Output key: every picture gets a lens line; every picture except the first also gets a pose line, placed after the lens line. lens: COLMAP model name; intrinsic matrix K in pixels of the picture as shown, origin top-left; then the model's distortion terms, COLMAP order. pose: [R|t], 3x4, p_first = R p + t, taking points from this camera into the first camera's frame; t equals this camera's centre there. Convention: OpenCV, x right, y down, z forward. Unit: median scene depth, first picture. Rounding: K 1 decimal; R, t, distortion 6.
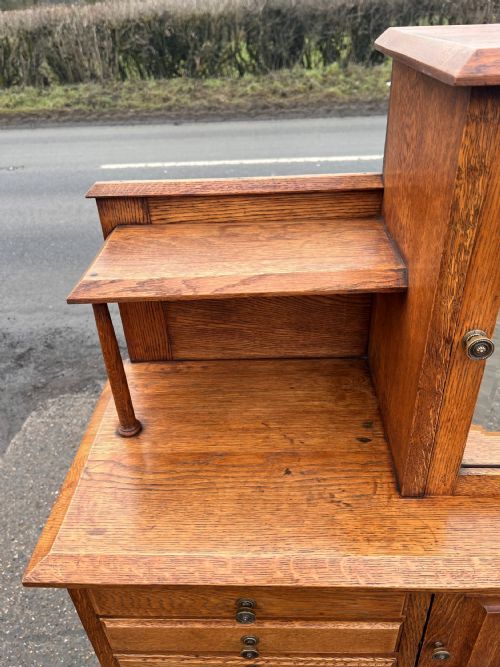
lens RADIAL K [[506.3, 0, 248.0], [0, 506.3, 339.0], [0, 0, 1]] dist [0.067778, -0.102733]
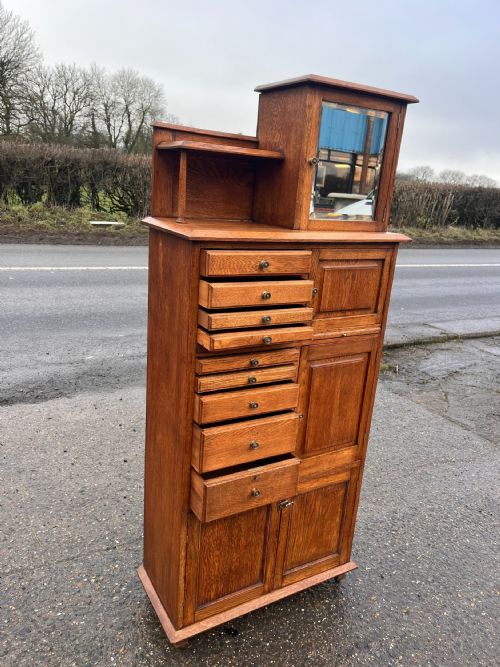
lens RADIAL K [[506.3, 0, 246.0], [0, 506.3, 345.5], [0, 0, 1]] dist [0.067778, -0.102733]
pose [[0.834124, -0.051606, 0.549158, -0.443321], [0.194985, 0.958918, -0.206053, 0.428596], [-0.515963, 0.278951, 0.809919, -0.288268]]
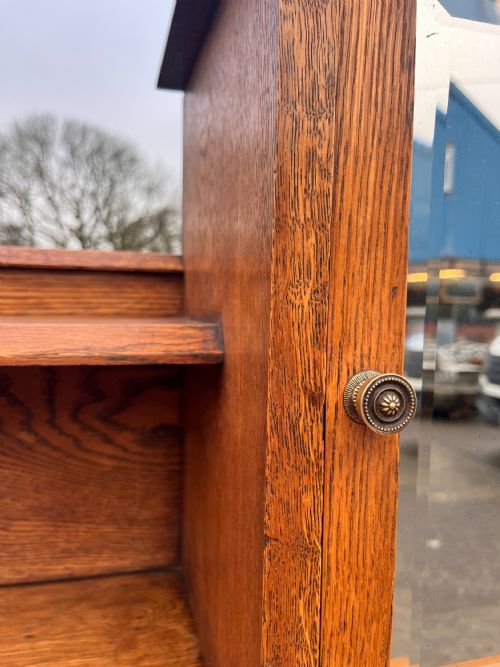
lens RADIAL K [[506.3, 0, 250.3], [0, 506.3, 339.8], [0, 0, 1]] dist [0.067778, -0.102733]
pose [[0.950263, 0.044609, 0.308237, 0.047677], [0.108329, 0.880551, -0.461405, 0.035454], [-0.292001, 0.471848, 0.831923, 0.147514]]
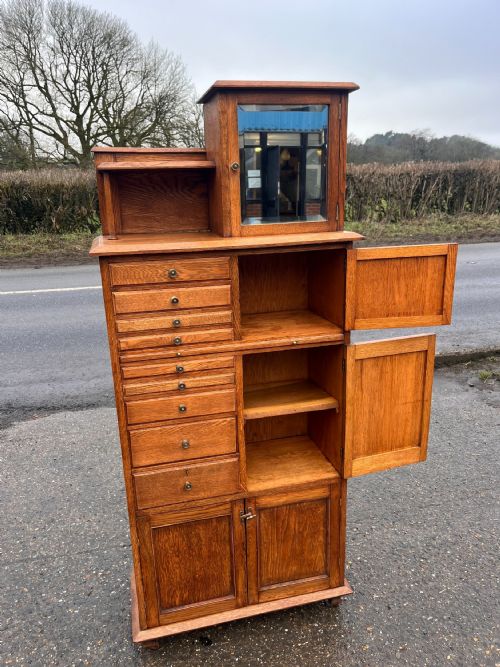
lens RADIAL K [[506.3, 0, 247.1], [0, 506.3, 343.3], [0, 0, 1]] dist [0.067778, -0.102733]
pose [[0.957919, -0.057187, 0.281285, -0.116788], [0.136760, 0.952505, -0.272086, 0.482720], [-0.252366, 0.299104, 0.920243, -0.422114]]
